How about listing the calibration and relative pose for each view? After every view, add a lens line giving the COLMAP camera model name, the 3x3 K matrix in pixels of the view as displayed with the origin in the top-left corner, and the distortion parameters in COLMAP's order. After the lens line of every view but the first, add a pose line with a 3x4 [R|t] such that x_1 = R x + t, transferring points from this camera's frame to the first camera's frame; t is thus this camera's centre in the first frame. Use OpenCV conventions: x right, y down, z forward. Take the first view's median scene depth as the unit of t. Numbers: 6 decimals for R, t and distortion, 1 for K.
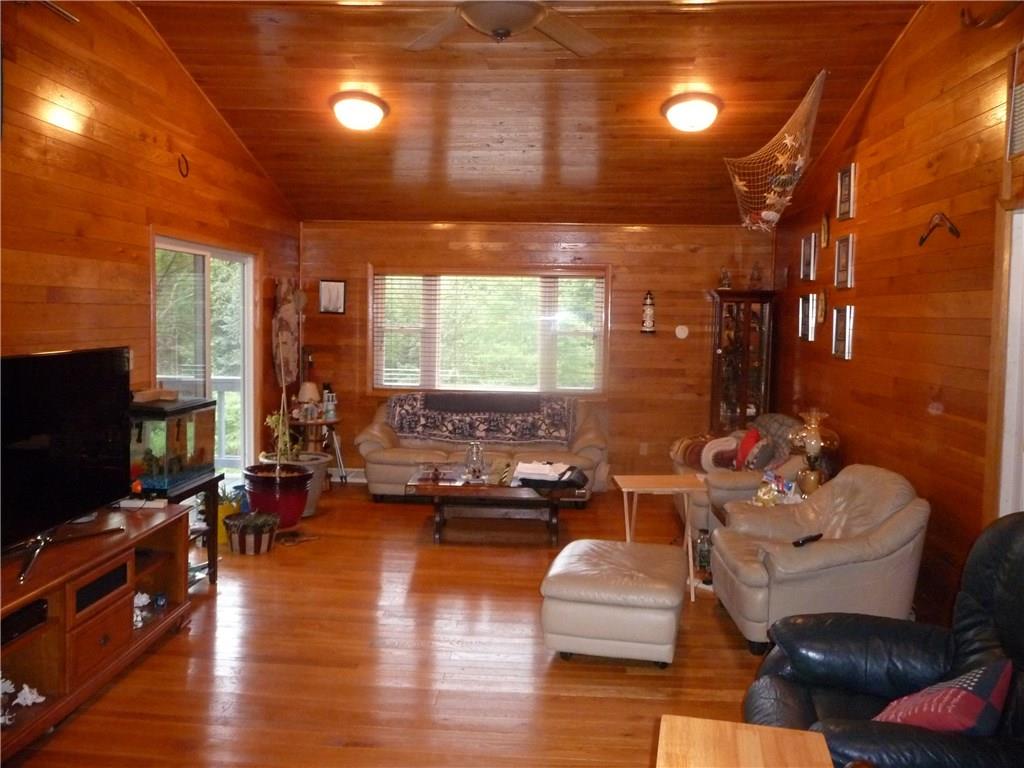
lens RADIAL K [[850.5, 0, 510.1], [0, 850.5, 381.6], [0, 0, 1]] dist [-0.044878, 0.036753]
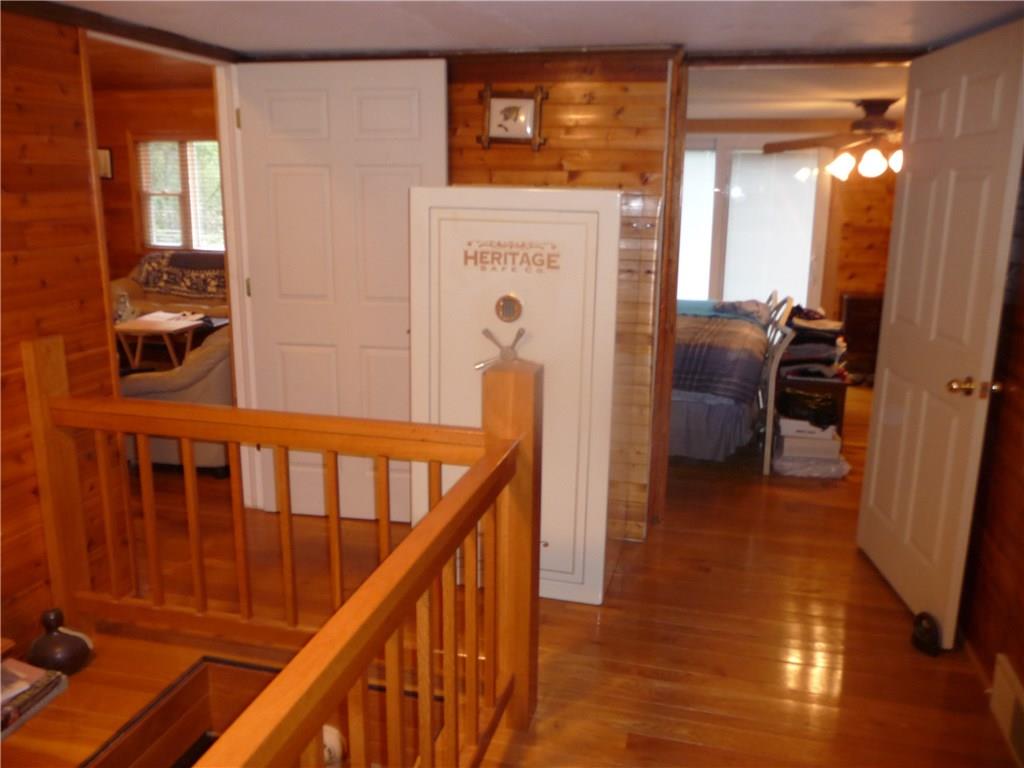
lens RADIAL K [[850.5, 0, 513.0], [0, 850.5, 384.5], [0, 0, 1]] dist [-0.044878, 0.036753]
pose [[0.982244, 0.039203, -0.183465, 0.549725], [-0.010667, 0.988012, 0.154006, 0.010445], [0.187303, -0.149315, 0.970888, -0.004331]]
